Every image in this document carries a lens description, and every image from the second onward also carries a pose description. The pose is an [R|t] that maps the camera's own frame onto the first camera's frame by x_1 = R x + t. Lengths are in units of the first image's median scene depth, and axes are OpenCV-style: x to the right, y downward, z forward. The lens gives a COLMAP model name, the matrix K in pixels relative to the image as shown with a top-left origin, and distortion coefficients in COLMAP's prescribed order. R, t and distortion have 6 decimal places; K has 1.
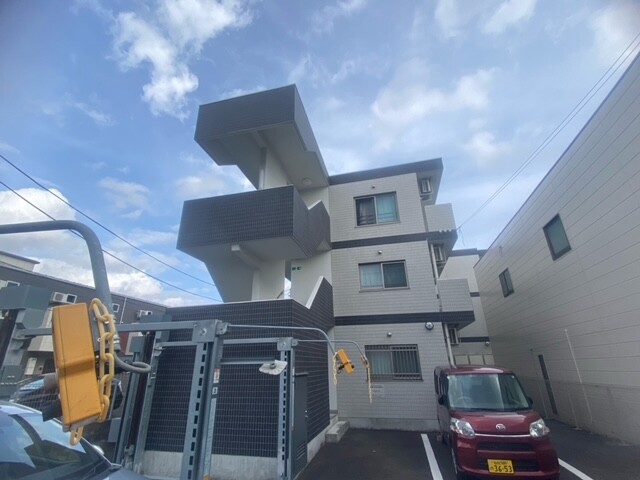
lens RADIAL K [[307.3, 0, 317.0], [0, 307.3, 234.9], [0, 0, 1]] dist [0.024780, -0.022073]
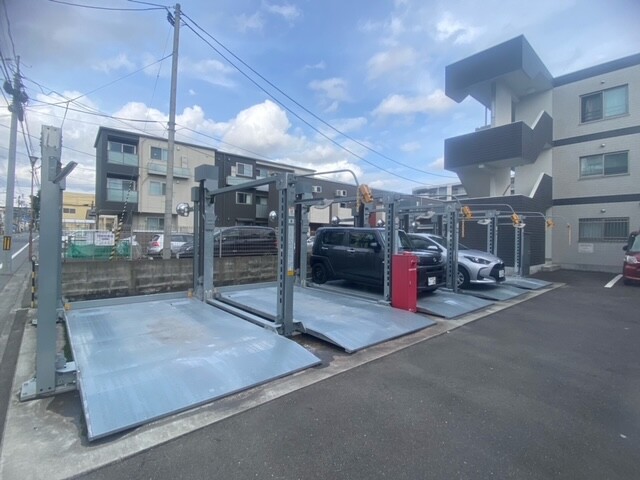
lens RADIAL K [[311.3, 0, 320.0], [0, 311.3, 240.0], [0, 0, 1]] dist [0.025545, -0.023568]
pose [[0.825022, 0.025777, -0.564512, -0.007113], [0.197507, 0.922805, 0.330789, -0.232558], [0.529461, -0.384404, 0.756244, -0.670670]]
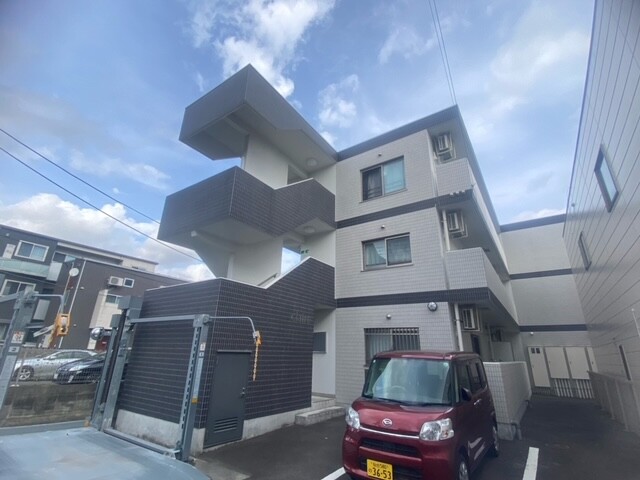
lens RADIAL K [[305.3, 0, 320.0], [0, 305.3, 240.0], [0, 0, 1]] dist [0.003603, 0.000422]
pose [[0.935557, -0.085370, -0.342703, 0.347808], [0.100335, 0.994610, 0.026144, 0.055574], [0.338624, -0.058844, 0.939080, 0.108404]]
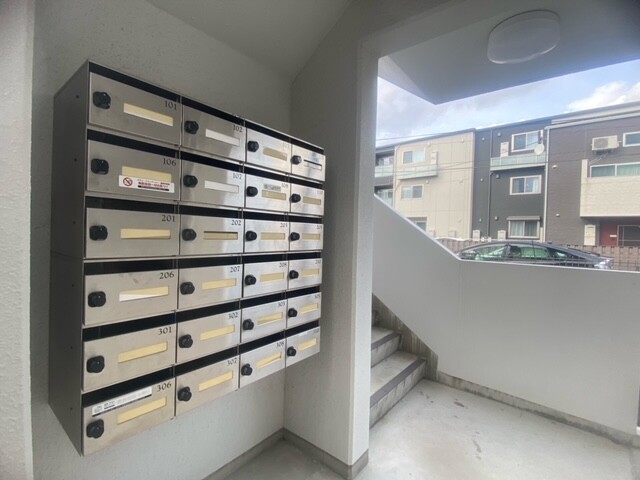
lens RADIAL K [[311.3, 0, 320.0], [0, 311.3, 240.0], [0, 0, 1]] dist [0.025545, -0.023568]
pose [[-0.421375, 0.017154, -0.906724, 0.049520], [0.334547, 0.932245, -0.137835, 0.402143], [0.842924, -0.361422, -0.398564, 0.908287]]
